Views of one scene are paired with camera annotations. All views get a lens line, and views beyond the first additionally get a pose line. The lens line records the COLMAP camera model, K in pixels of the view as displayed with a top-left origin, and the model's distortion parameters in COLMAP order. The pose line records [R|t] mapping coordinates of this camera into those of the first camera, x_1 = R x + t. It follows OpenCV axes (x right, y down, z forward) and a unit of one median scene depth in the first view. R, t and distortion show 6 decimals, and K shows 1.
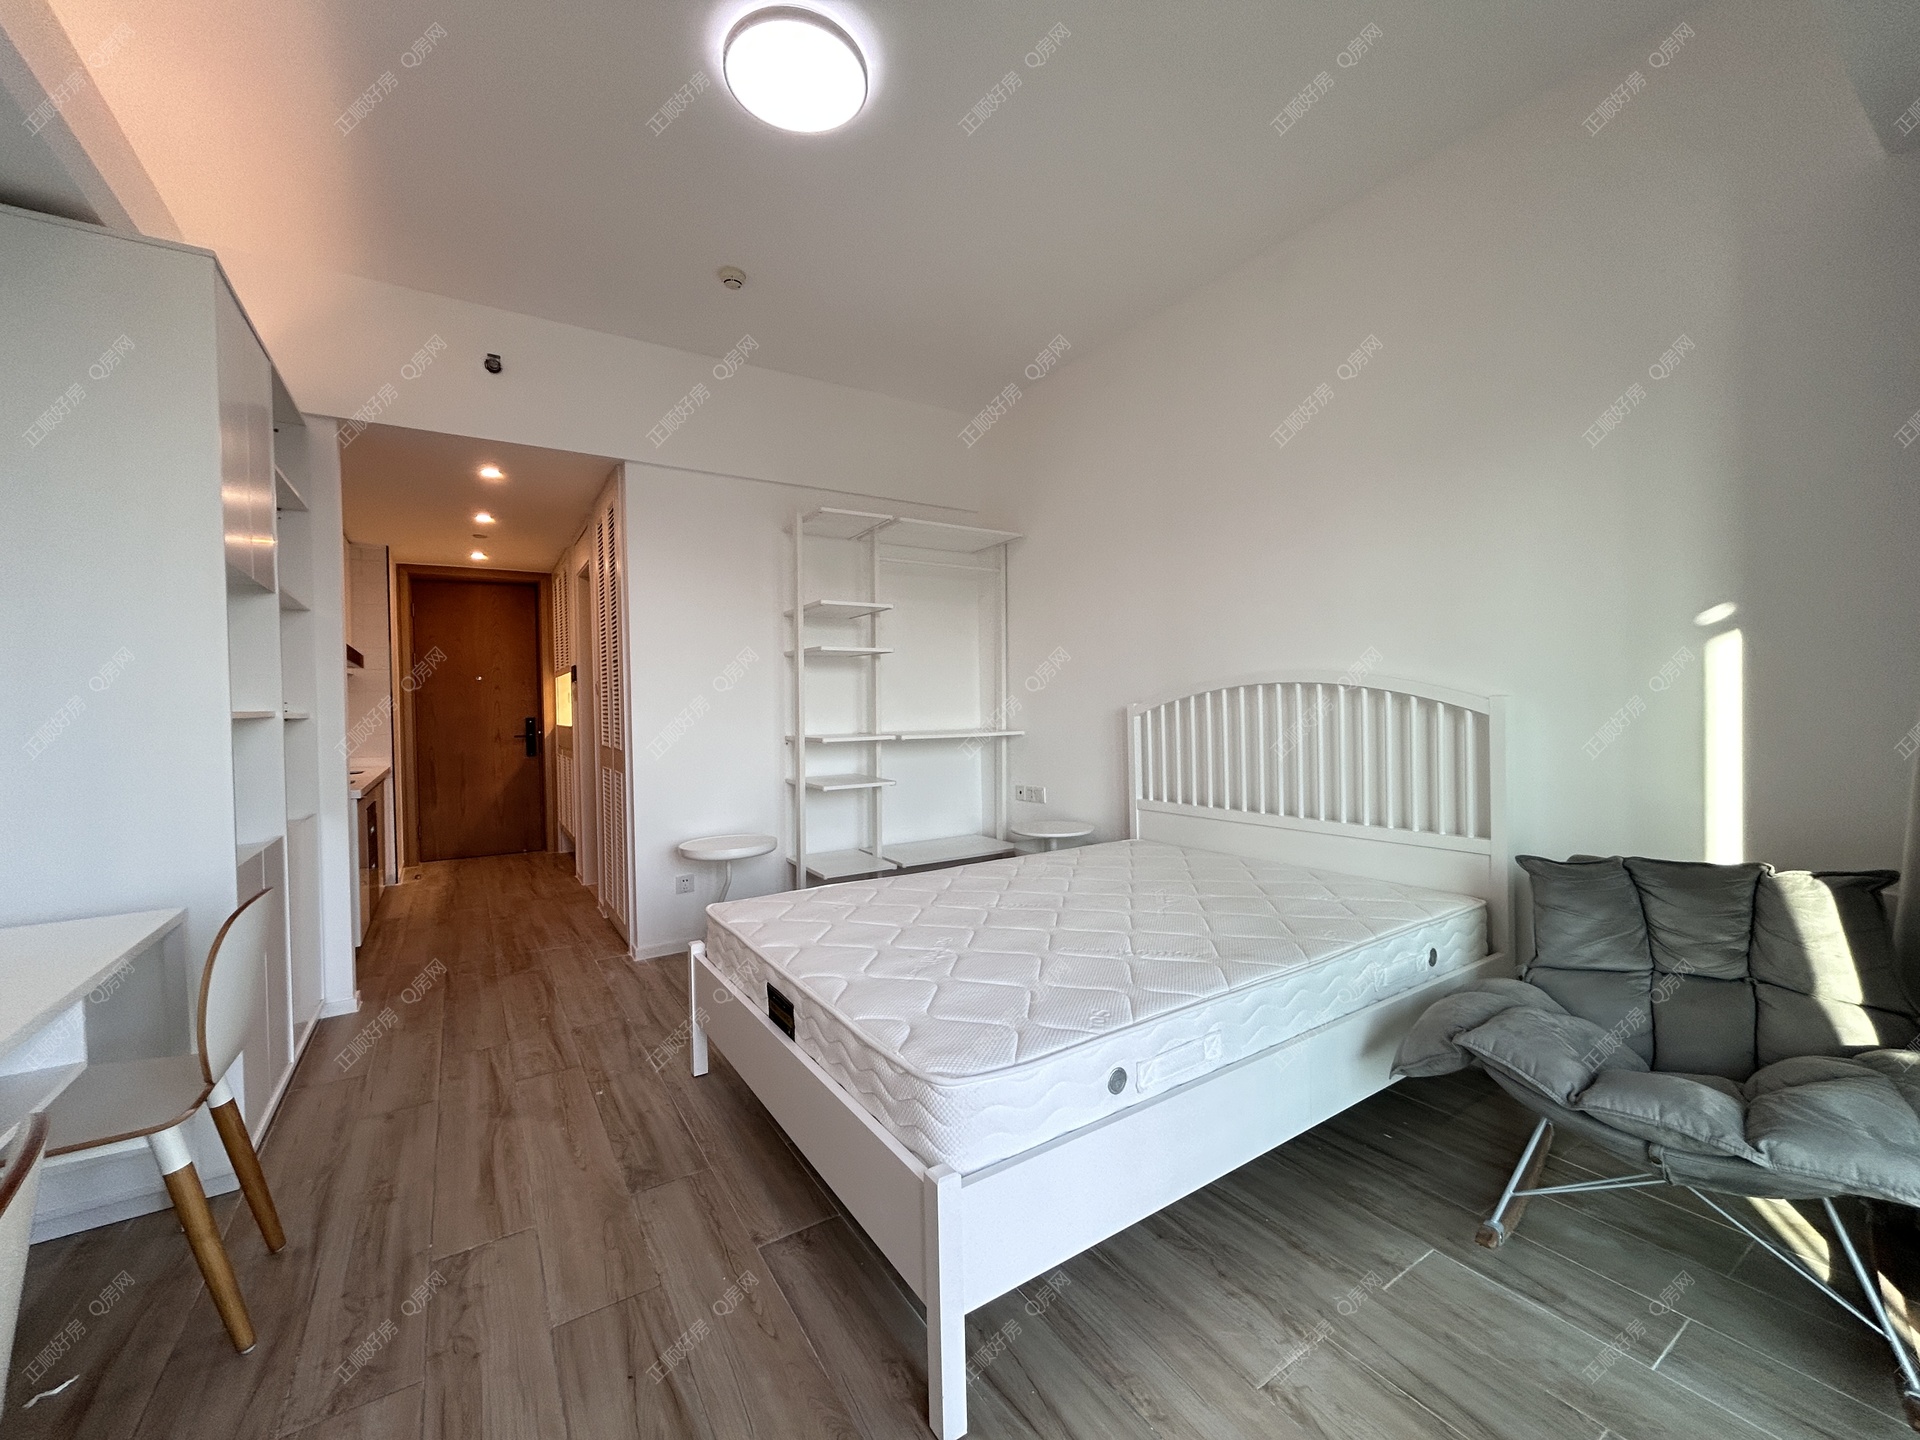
lens RADIAL K [[781.9, 0, 961.6], [0, 781.9, 720.4], [0, 0, 1]] dist [-0.000613, 0.000405]
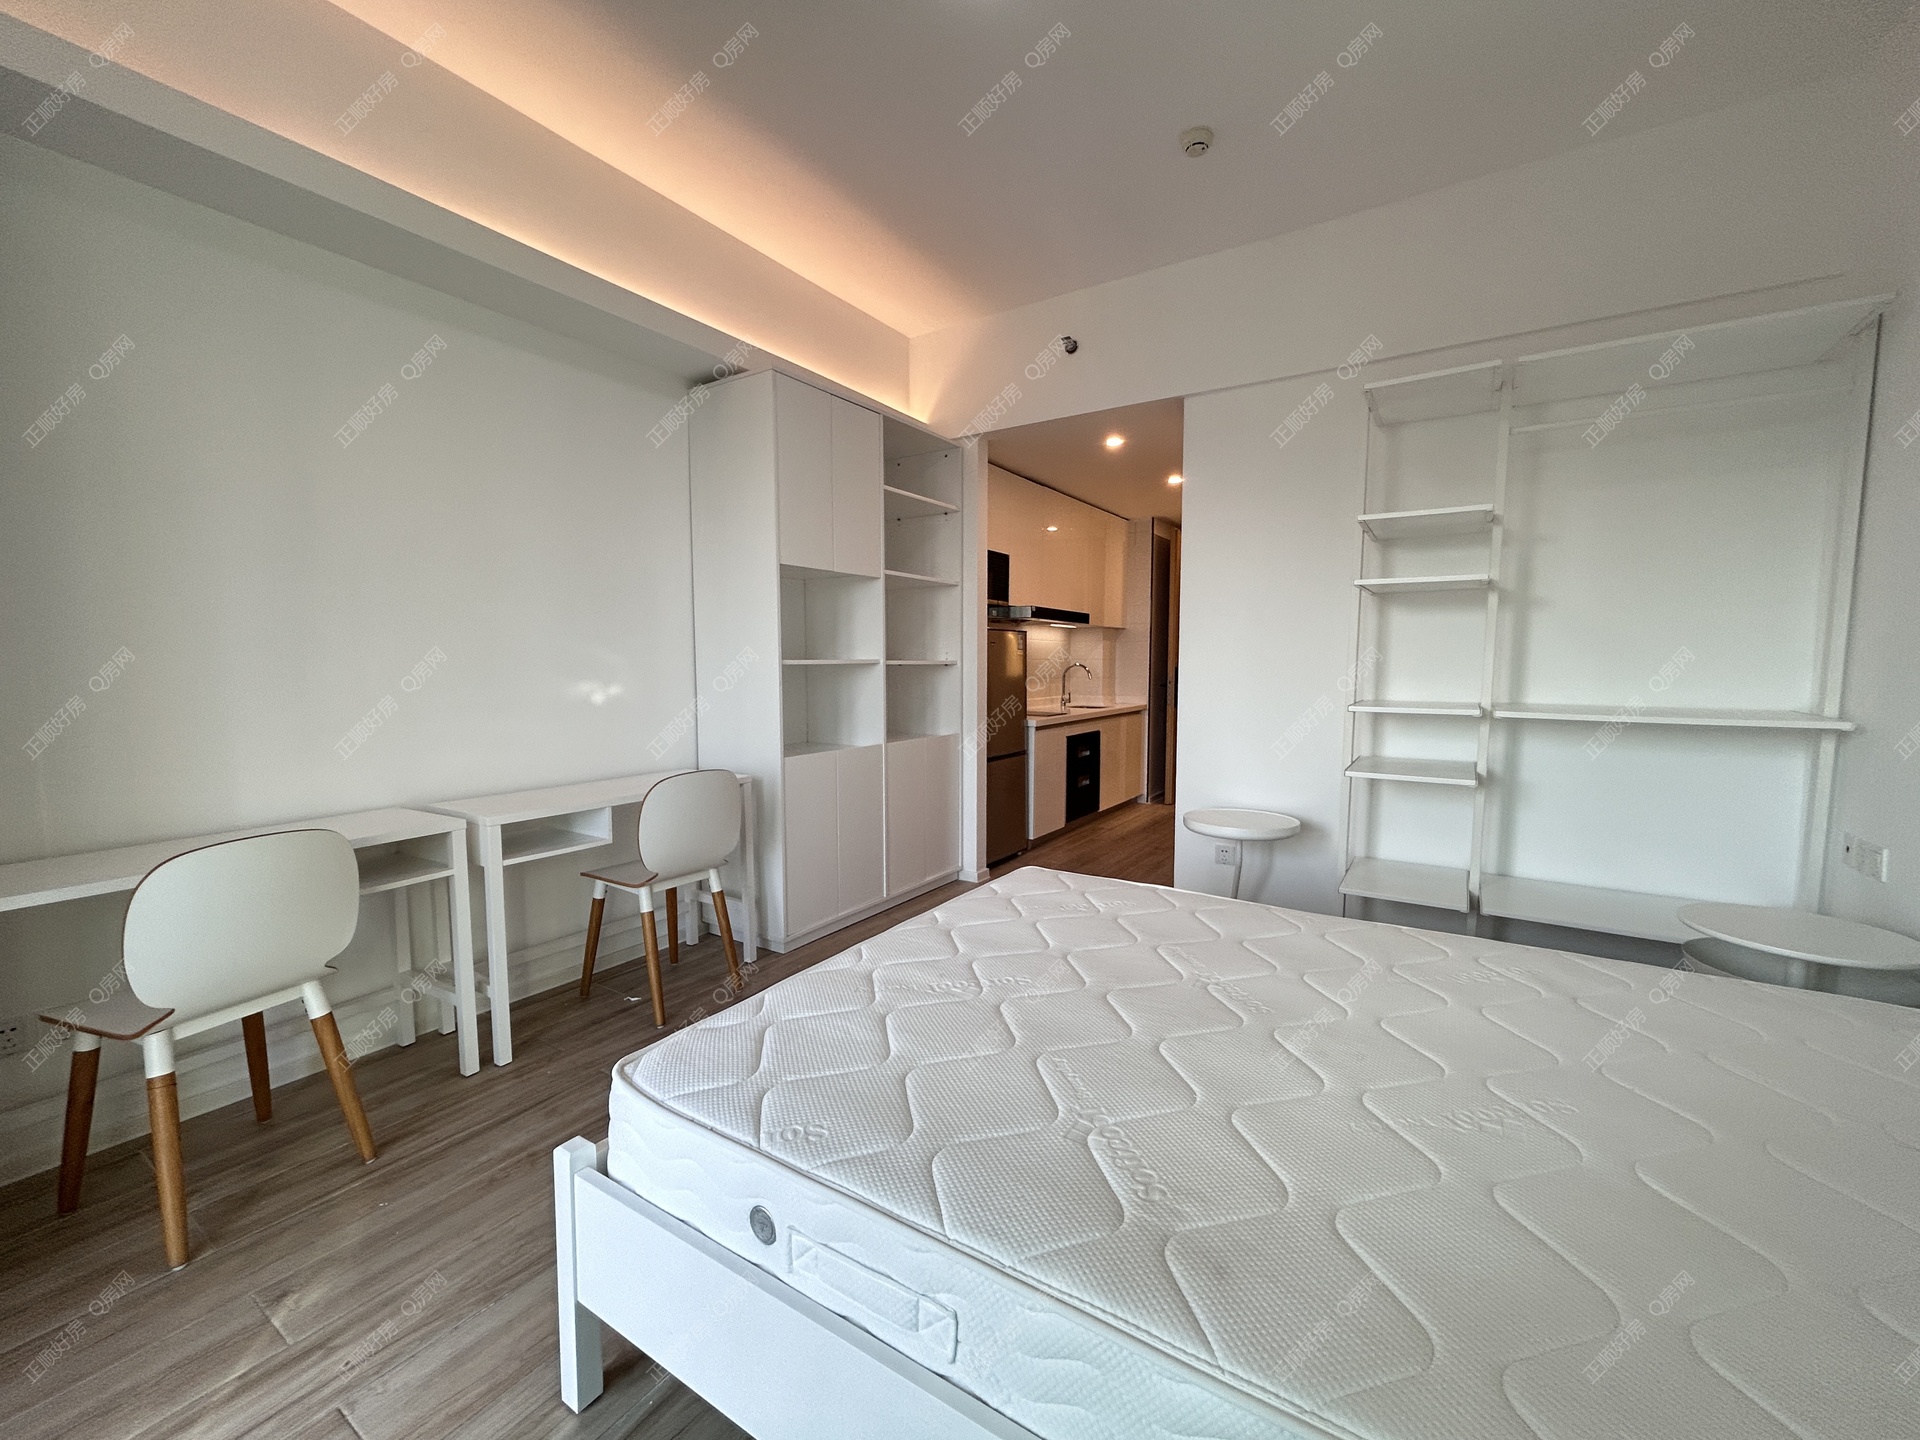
lens RADIAL K [[781.9, 0, 964.1], [0, 781.9, 725.5], [0, 0, 1]] dist [-0.000613, 0.000405]
pose [[0.396330, 0.095032, -0.913177, 0.311880], [-0.024998, 0.995377, 0.092737, -0.016176], [0.917768, -0.013927, 0.396873, 0.326975]]
